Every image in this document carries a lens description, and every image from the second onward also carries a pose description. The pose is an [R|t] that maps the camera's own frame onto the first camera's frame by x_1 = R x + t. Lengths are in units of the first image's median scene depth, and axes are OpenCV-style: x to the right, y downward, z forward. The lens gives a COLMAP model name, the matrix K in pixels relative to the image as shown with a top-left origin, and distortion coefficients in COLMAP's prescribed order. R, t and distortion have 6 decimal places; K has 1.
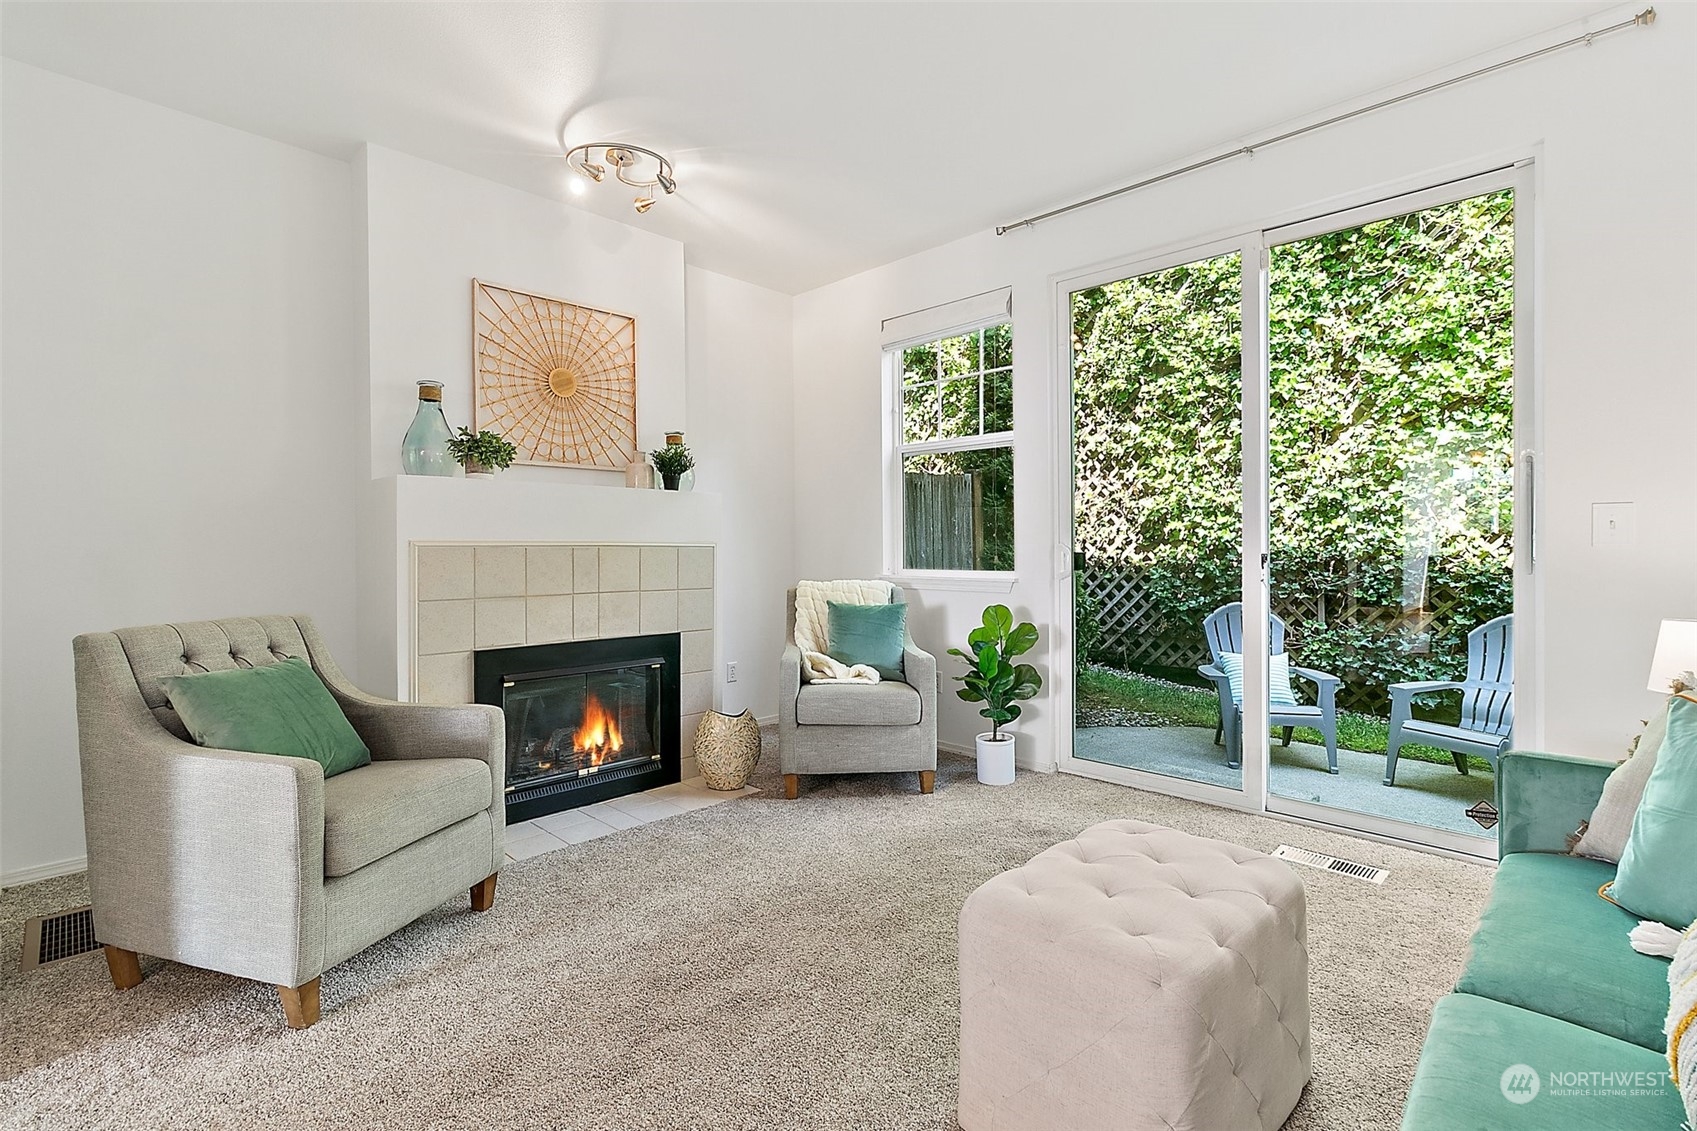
lens RADIAL K [[800.6, 0, 856.5], [0, 800.6, 555.0], [0, 0, 1]] dist [0.002569, -0.001085]
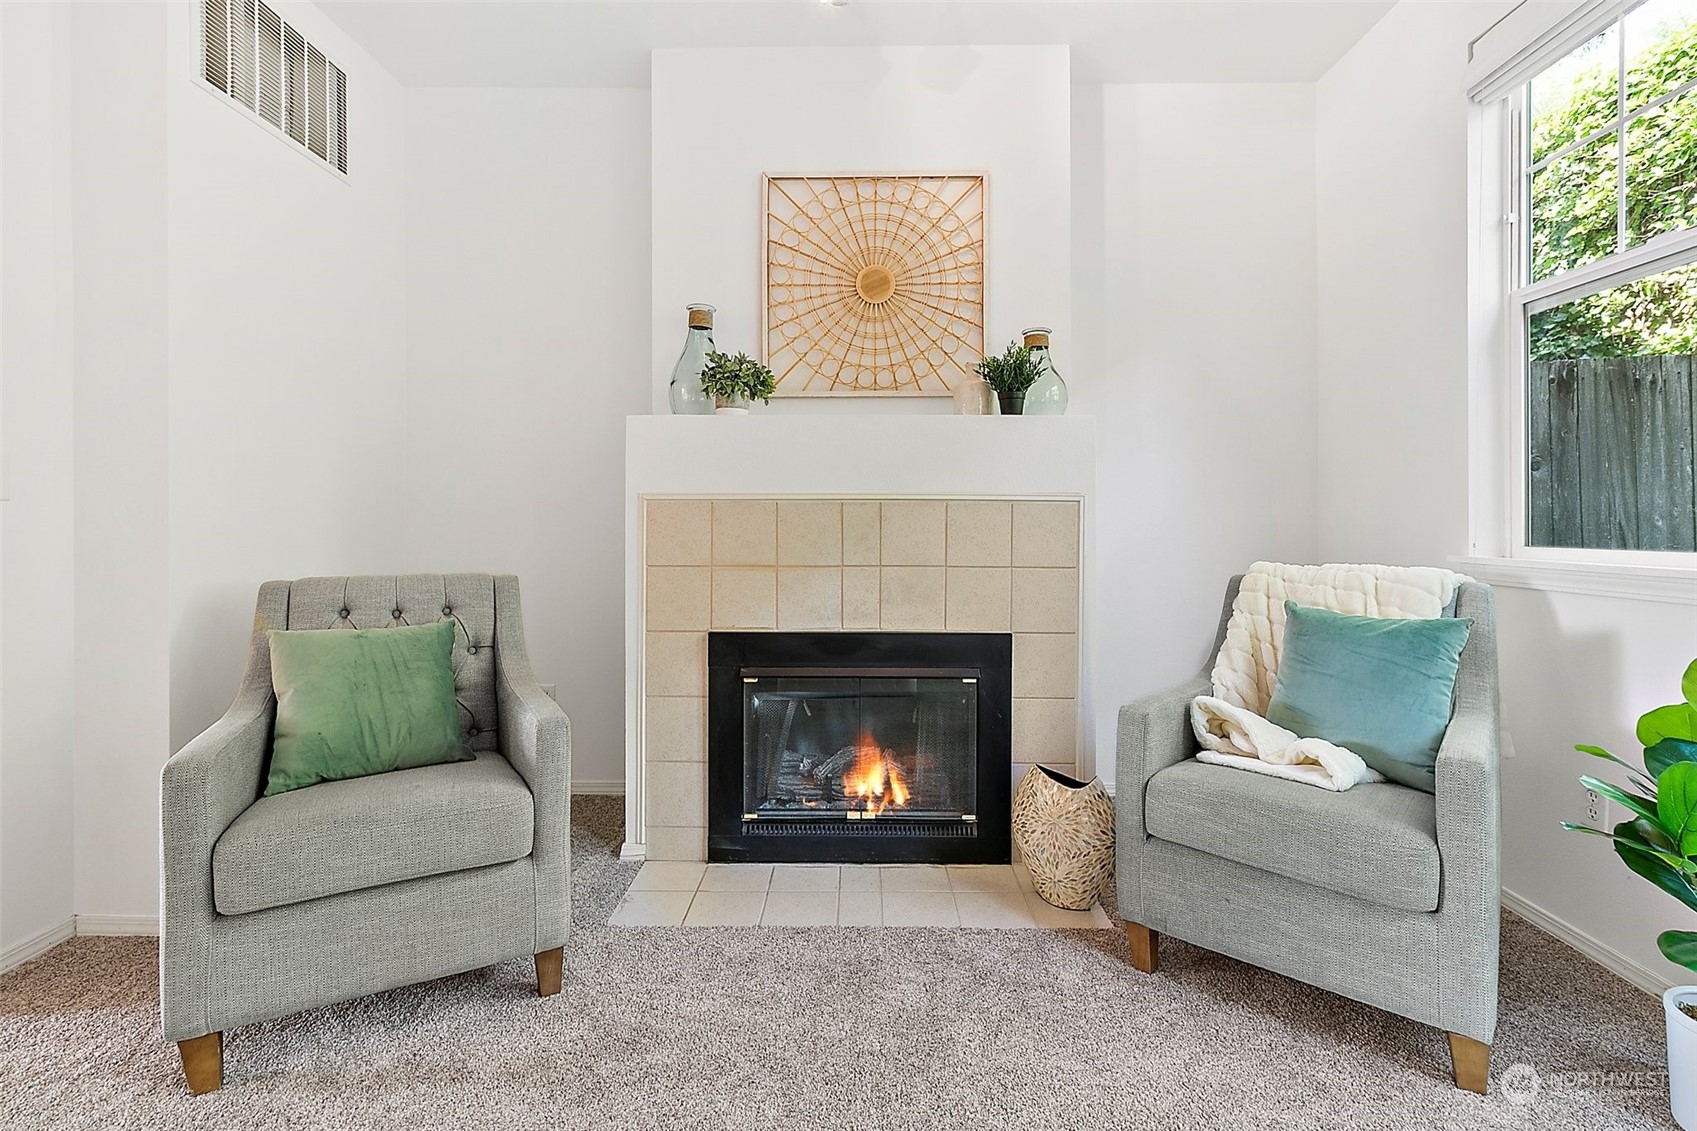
lens RADIAL K [[800.6, 0, 853.0], [0, 800.6, 527.3], [0, 0, 1]] dist [0.002569, -0.001085]
pose [[0.683156, 0.006146, -0.730247, 0.109495], [-0.009847, 0.999951, -0.000797, 0.008517], [0.730206, 0.007735, 0.683183, 0.310722]]
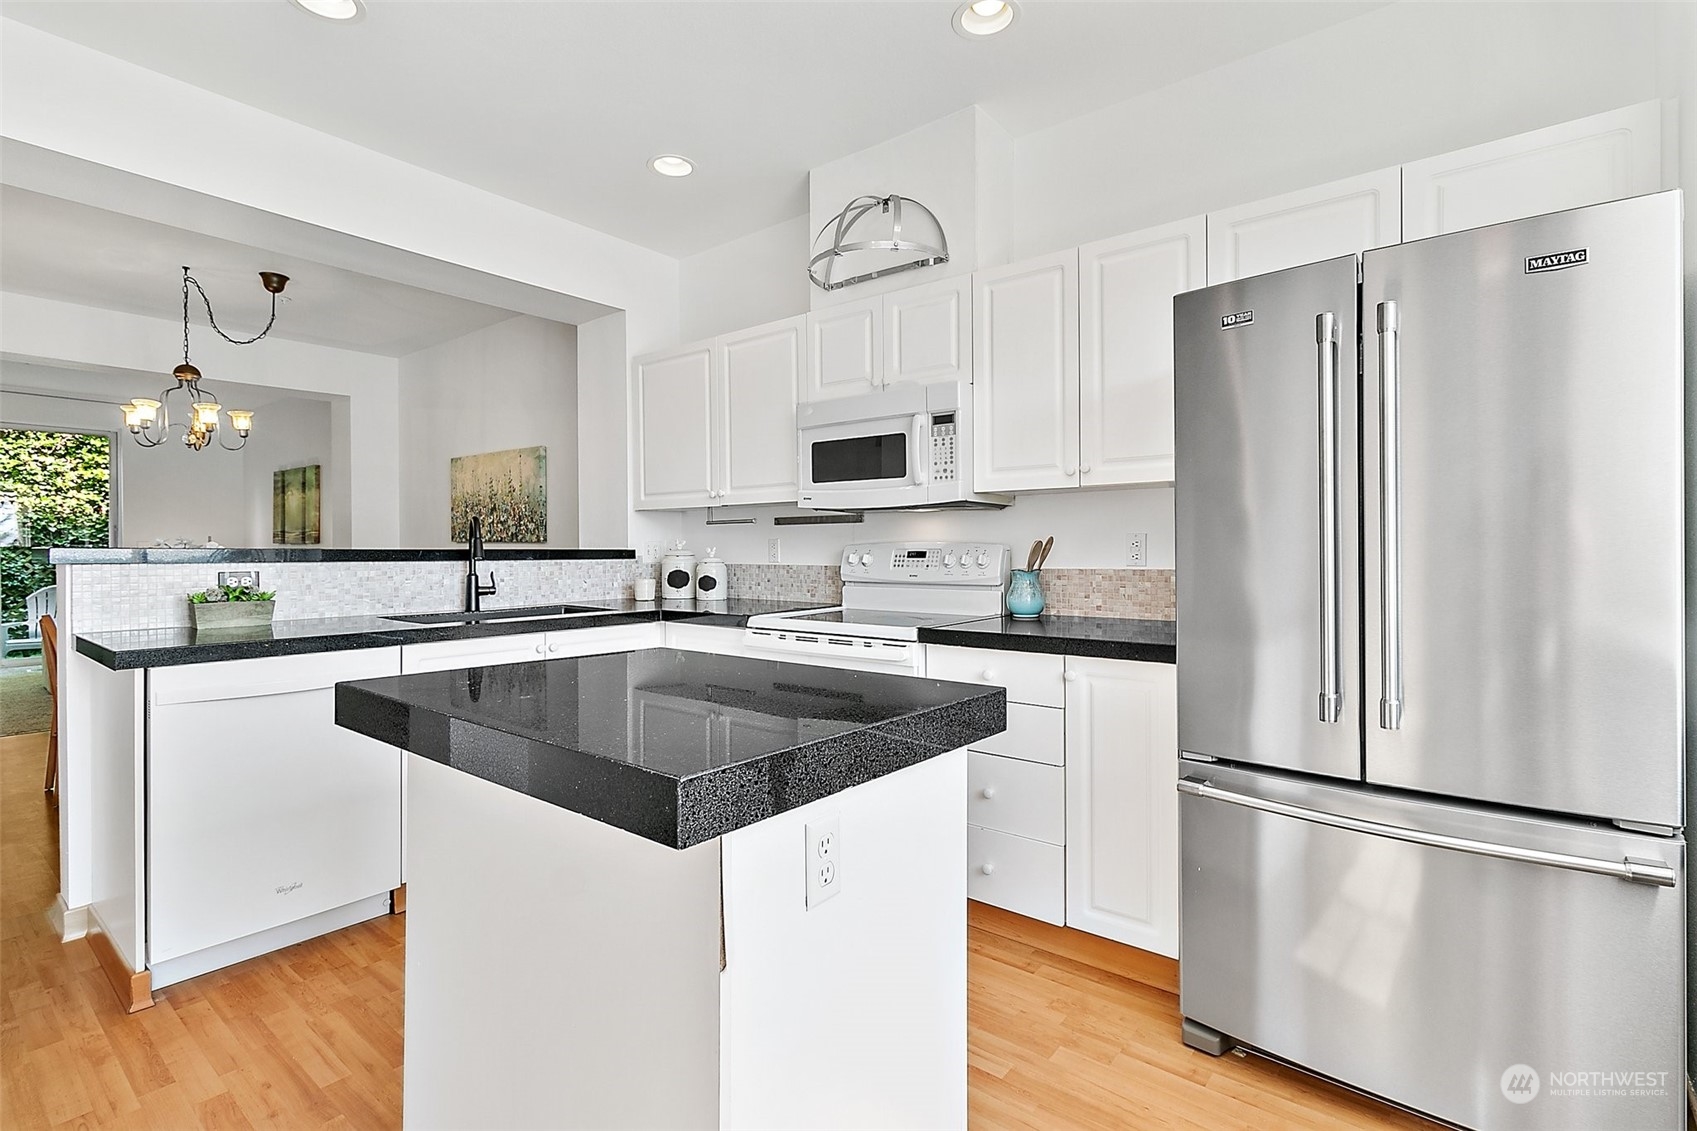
lens RADIAL K [[800.6, 0, 888.0], [0, 800.6, 556.1], [0, 0, 1]] dist [0.002569, -0.001085]
pose [[-0.112424, -0.007526, 0.993632, -1.285962], [0.011271, 0.999897, 0.008849, -0.000506], [-0.993596, 0.012194, -0.112328, -0.800701]]
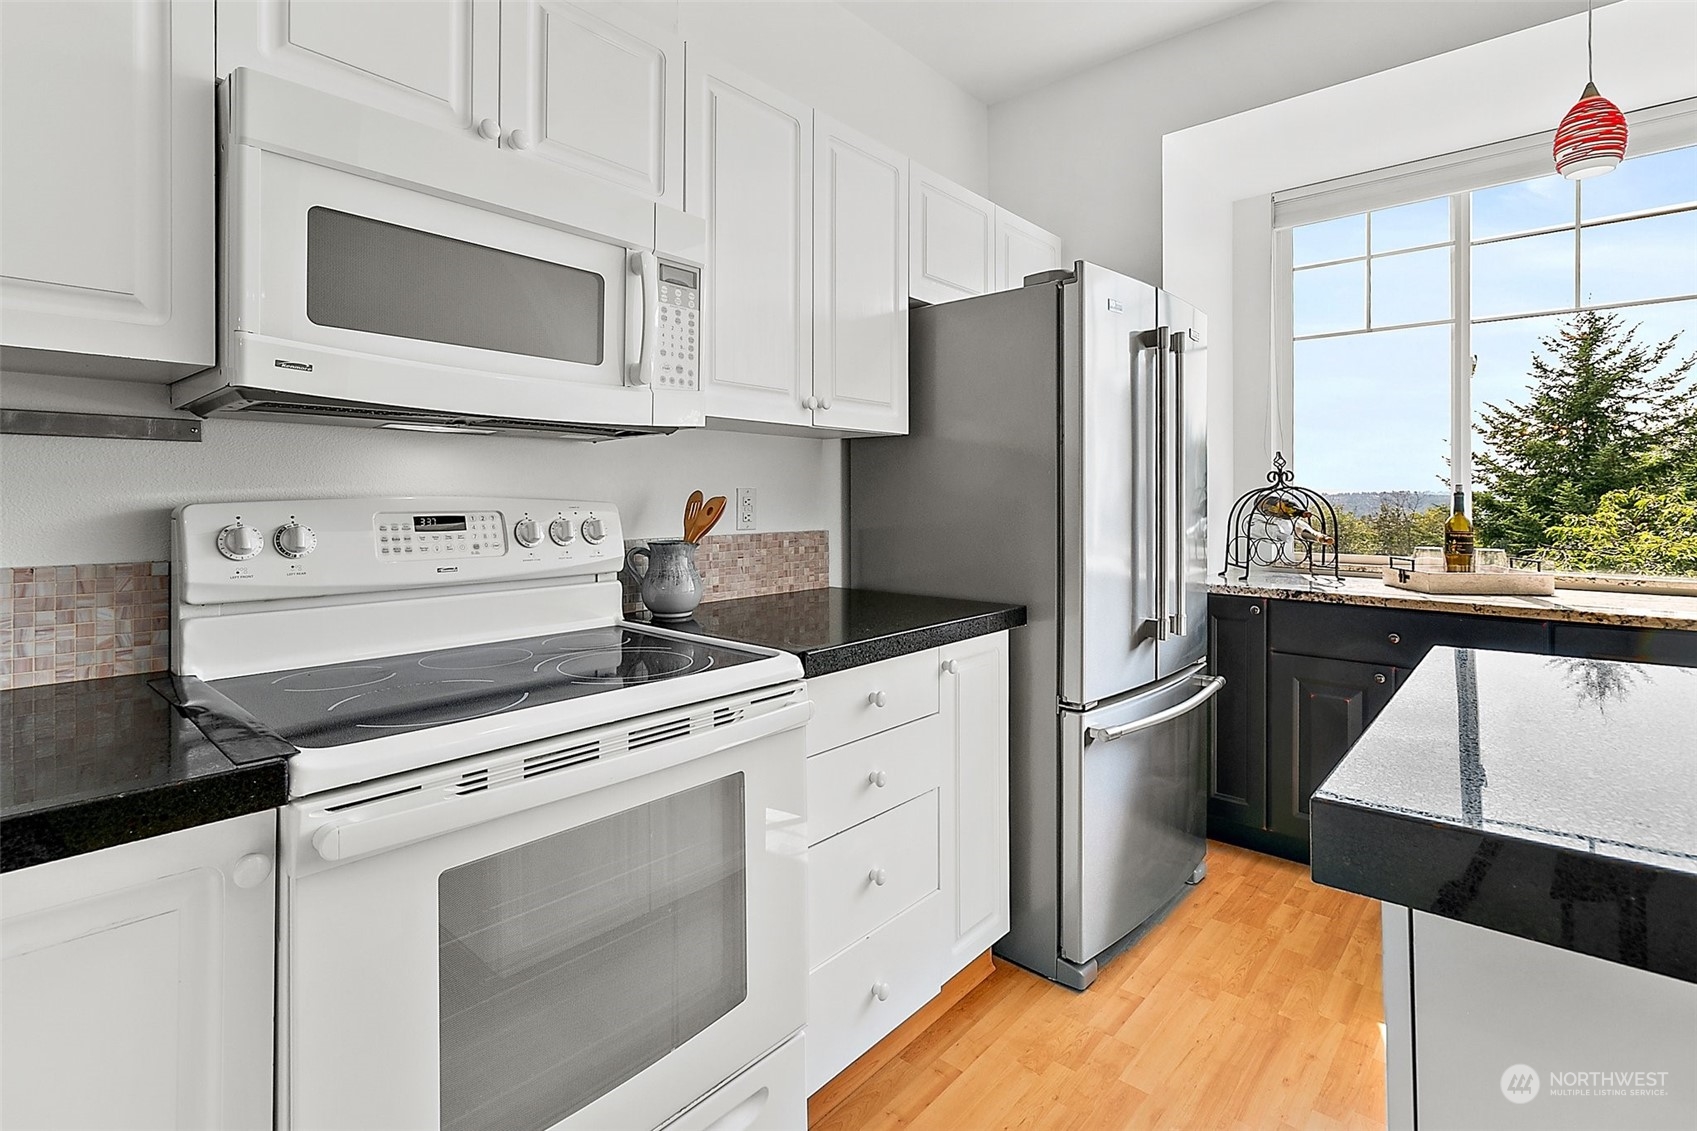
lens RADIAL K [[800.6, 0, 858.4], [0, 800.6, 492.5], [0, 0, 1]] dist [0.002569, -0.001085]
pose [[-0.999100, -0.001917, -0.042369, -0.800318], [-0.002018, 0.999995, 0.002356, -0.008051], [0.042364, 0.002439, -0.999099, -0.595594]]
